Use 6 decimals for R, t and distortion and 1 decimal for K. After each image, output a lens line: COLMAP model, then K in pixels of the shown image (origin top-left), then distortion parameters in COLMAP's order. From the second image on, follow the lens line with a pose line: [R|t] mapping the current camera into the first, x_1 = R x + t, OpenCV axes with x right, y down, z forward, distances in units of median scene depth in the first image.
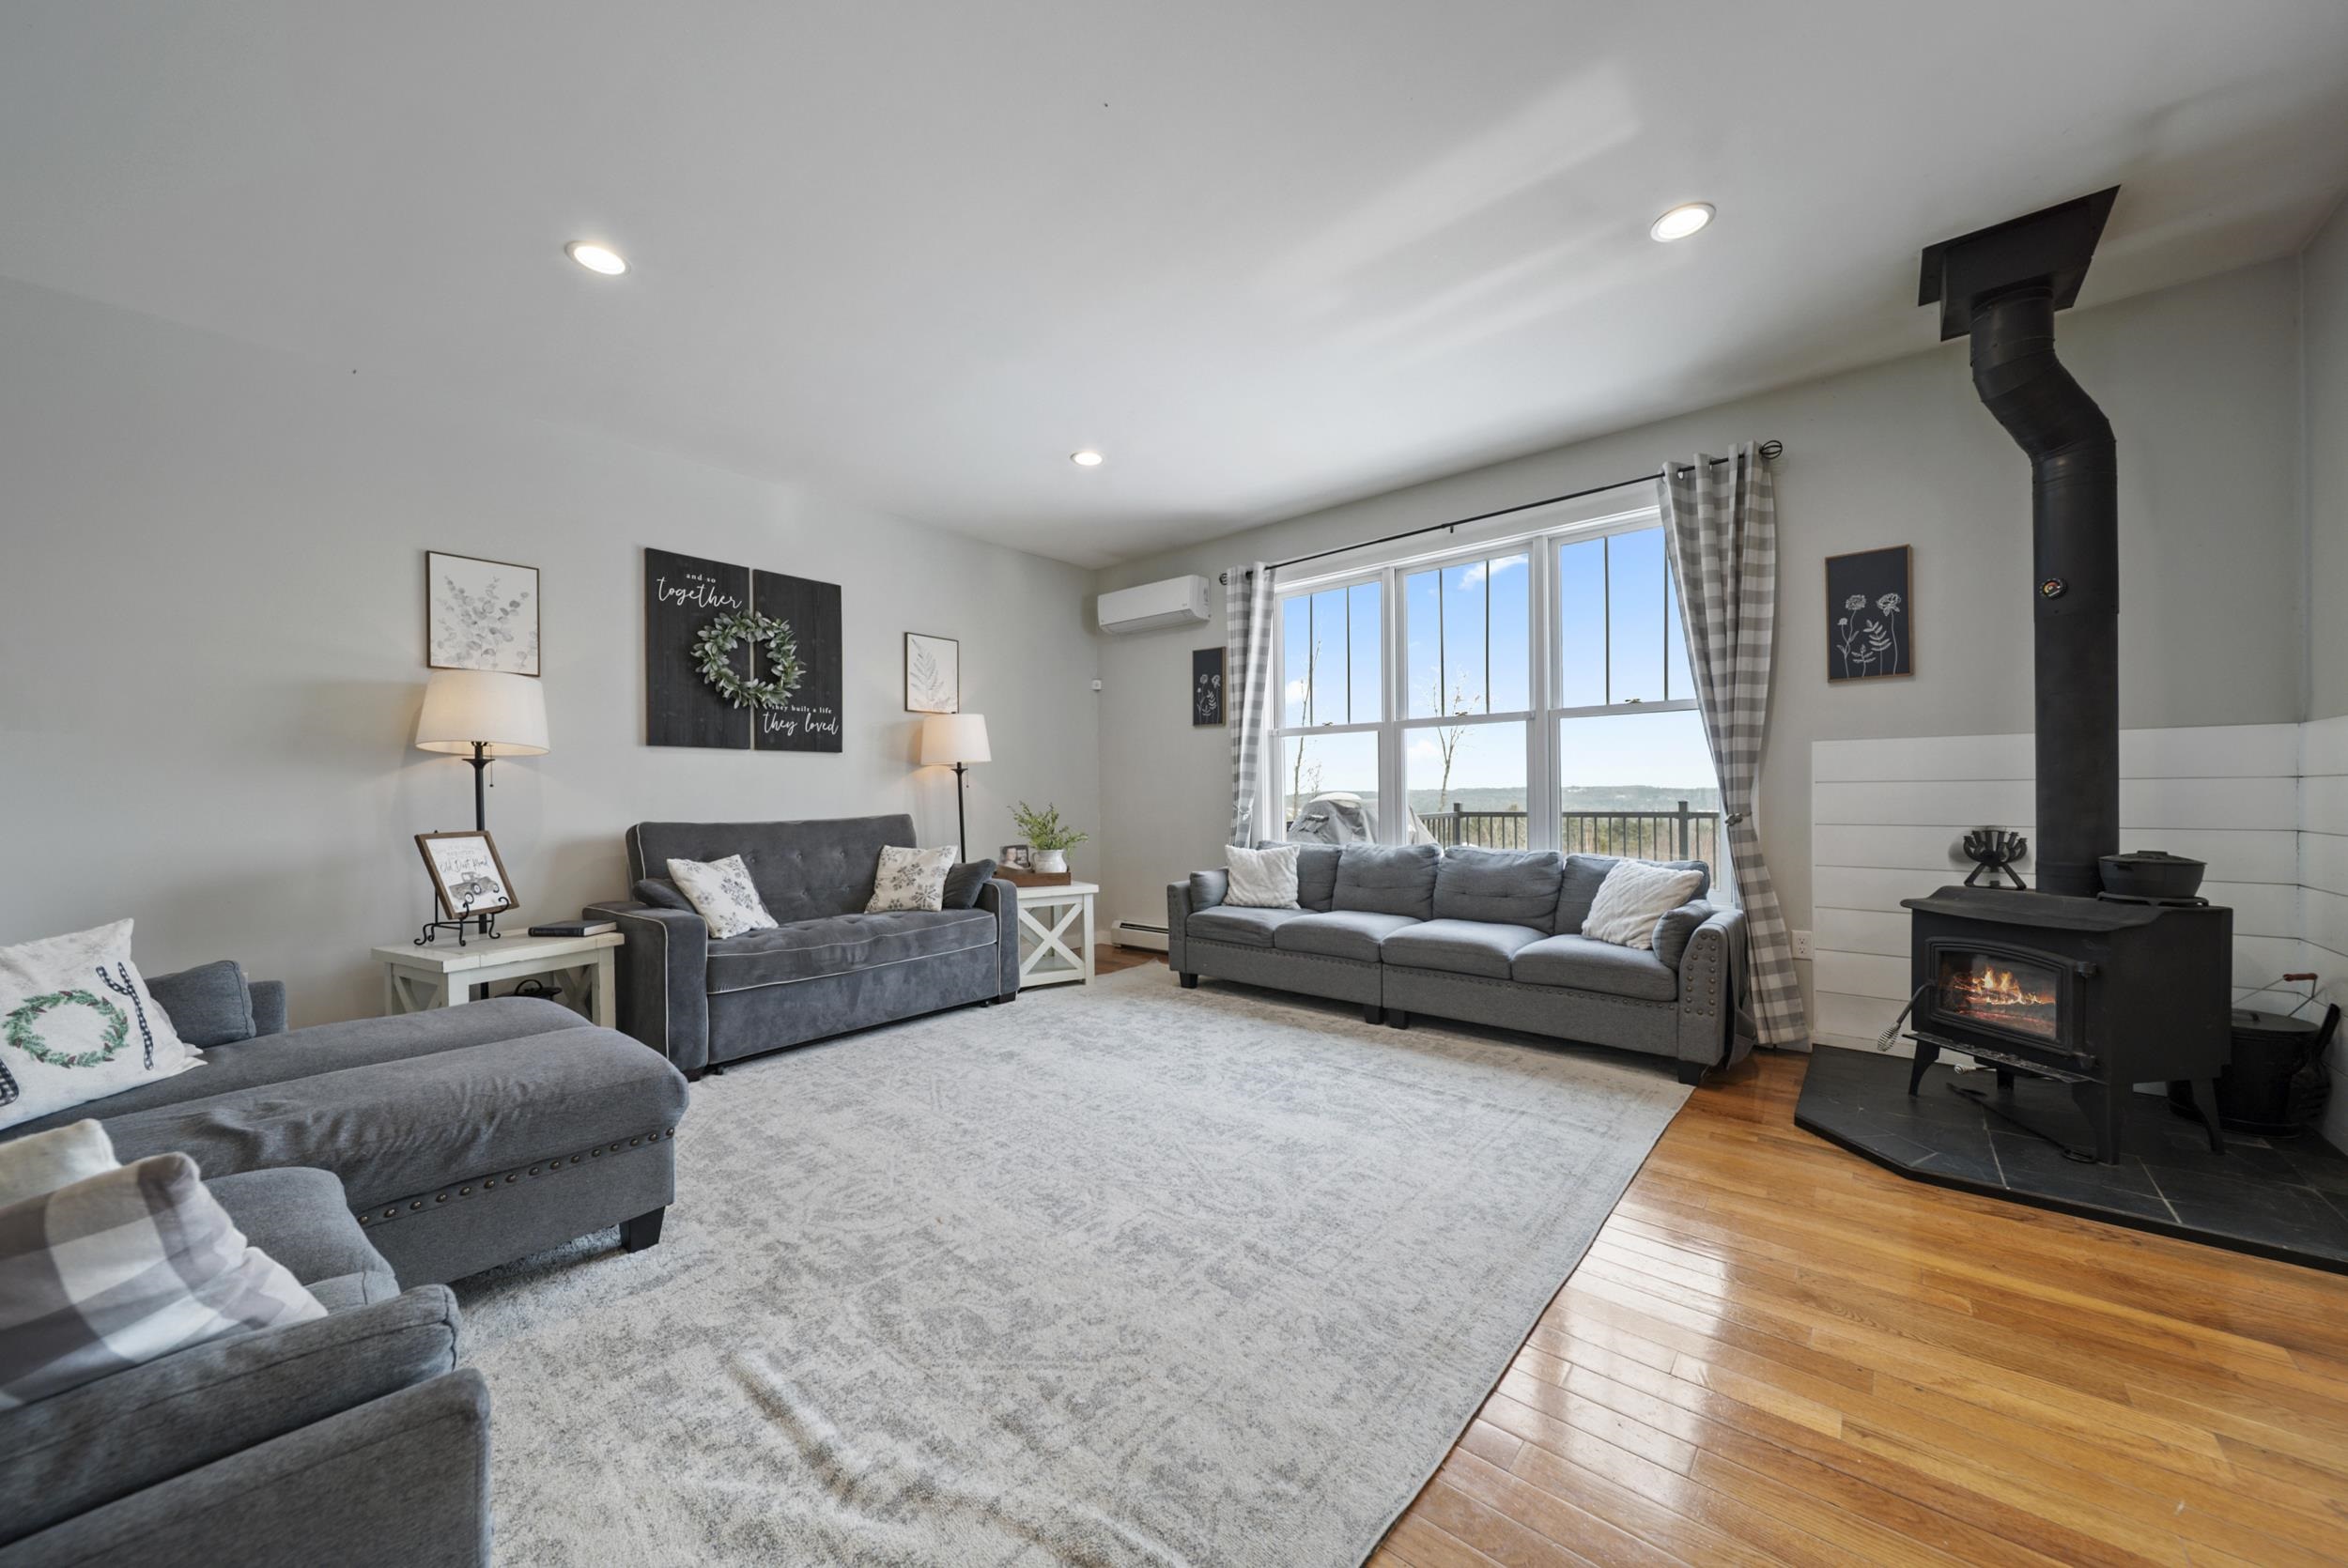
lens RADIAL K [[843.7, 0, 1172.3], [0, 843.7, 806.3], [0, 0, 1]] dist [0.000096, -0.000058]
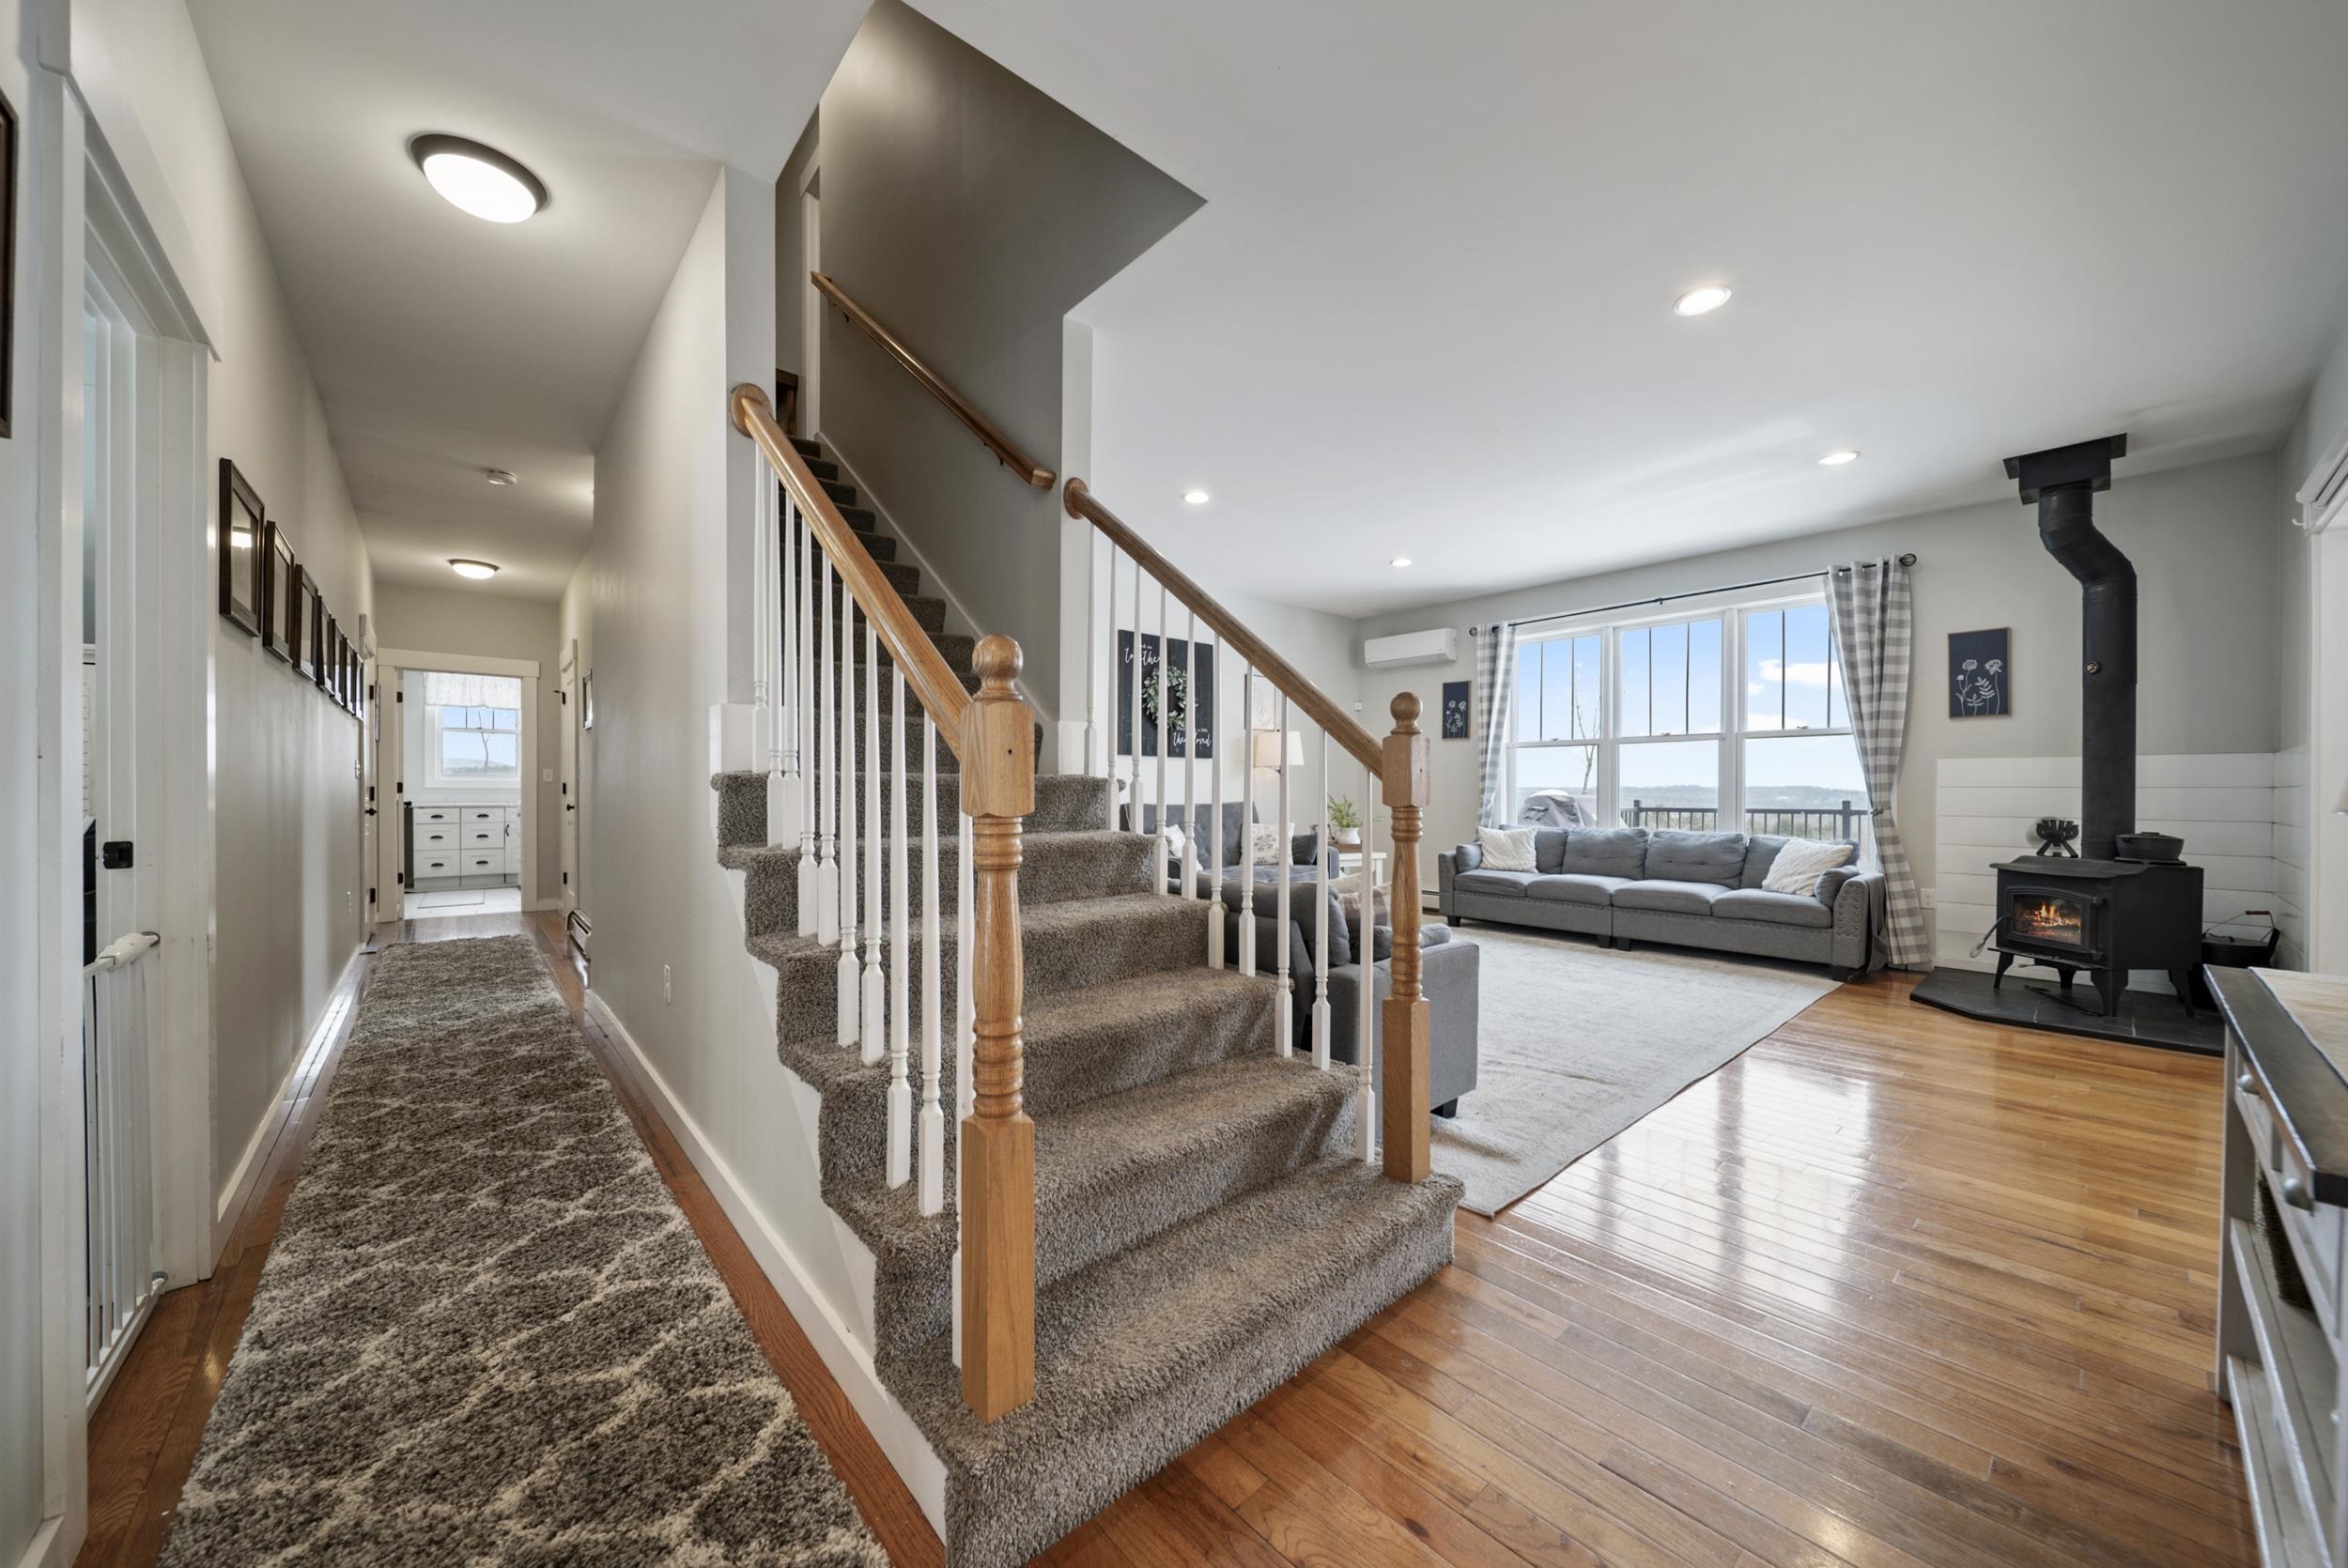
lens RADIAL K [[833.1, 0, 1174.3], [0, 833.1, 799.7], [0, 0, 1]] dist [0.000728, -0.002072]
pose [[0.989798, 0.013962, -0.141795, -0.333498], [-0.014091, 0.999901, 0.000092, 0.011810], [0.141782, 0.001907, 0.989896, -0.597287]]
